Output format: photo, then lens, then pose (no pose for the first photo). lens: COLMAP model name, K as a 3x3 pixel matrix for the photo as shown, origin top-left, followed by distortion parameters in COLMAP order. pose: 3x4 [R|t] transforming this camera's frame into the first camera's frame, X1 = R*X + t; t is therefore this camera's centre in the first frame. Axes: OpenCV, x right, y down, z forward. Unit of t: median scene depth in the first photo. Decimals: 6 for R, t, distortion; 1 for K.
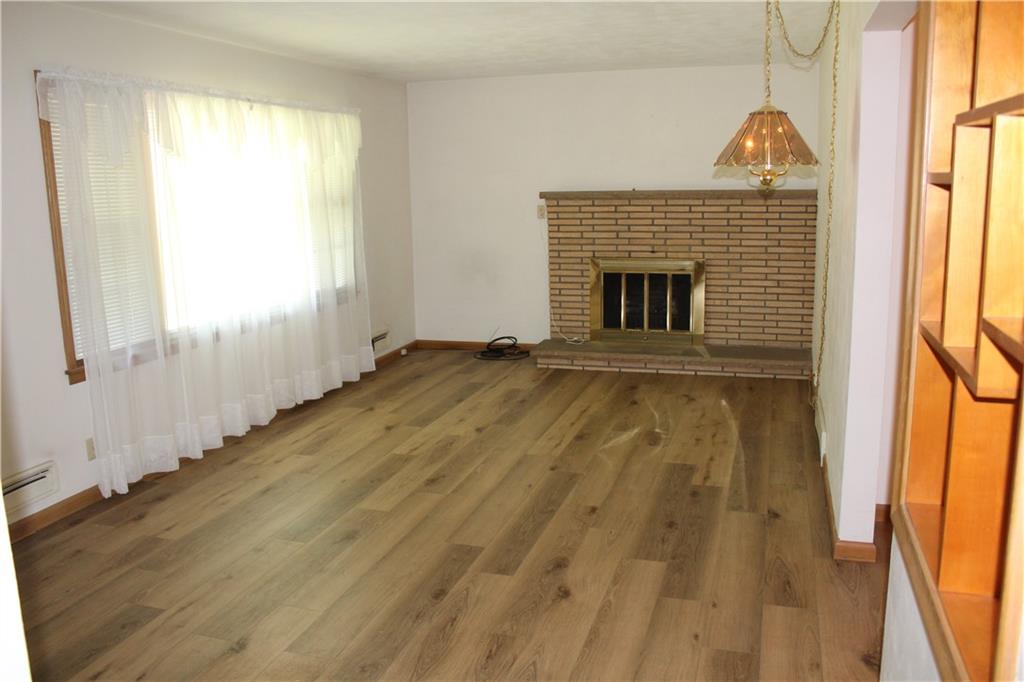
lens RADIAL K [[845.1, 0, 508.0], [0, 845.1, 339.4], [0, 0, 1]] dist [-0.175061, 0.161969]
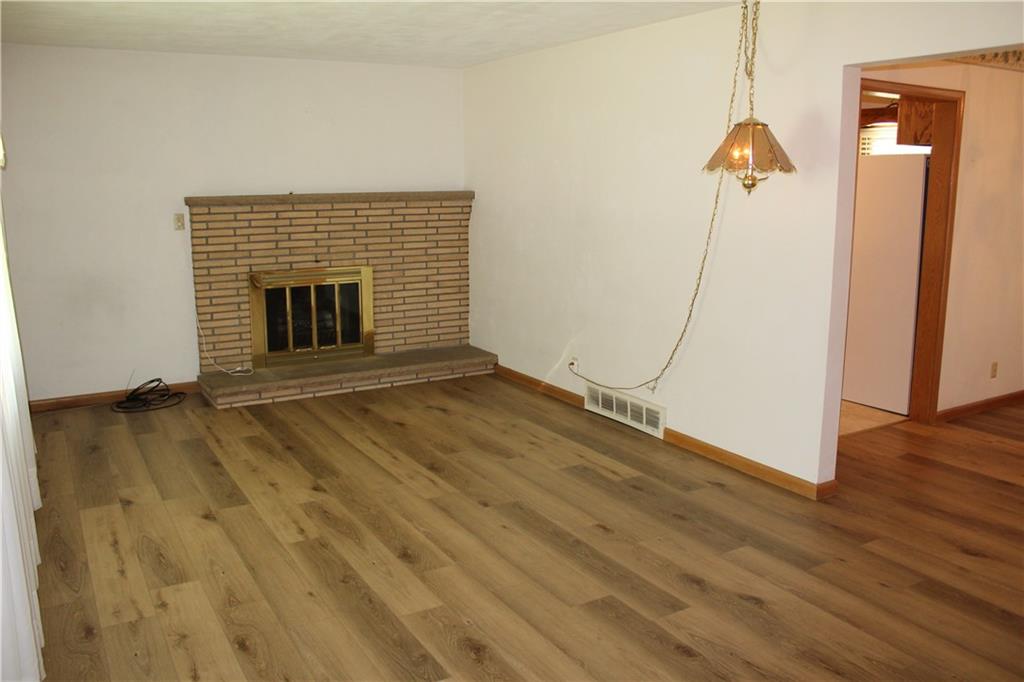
lens RADIAL K [[845.1, 0, 508.0], [0, 845.1, 339.4], [0, 0, 1]] dist [-0.175061, 0.161969]
pose [[0.667472, -0.120222, 0.734866, -0.379687], [0.124293, 0.991023, 0.049234, -0.040914], [-0.734188, 0.058477, 0.676423, 0.249213]]
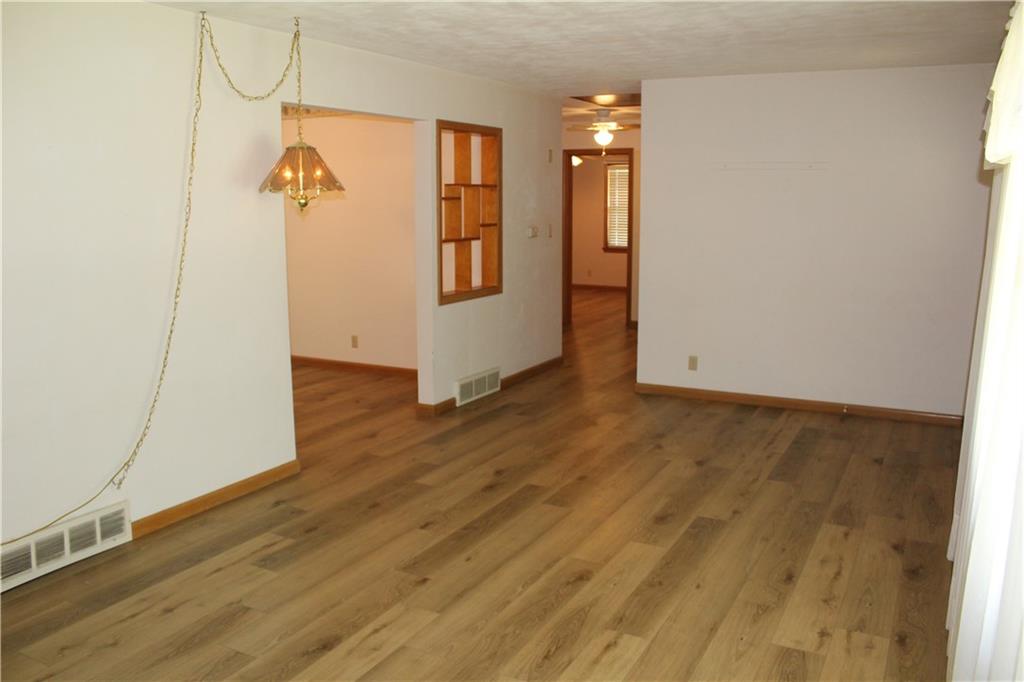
lens RADIAL K [[845.1, 0, 508.0], [0, 845.1, 339.4], [0, 0, 1]] dist [-0.175061, 0.161969]
pose [[-0.982087, -0.006411, 0.188317, -0.108967], [0.059321, 0.938080, 0.341301, -0.204095], [-0.178844, 0.346358, -0.920897, 1.080400]]
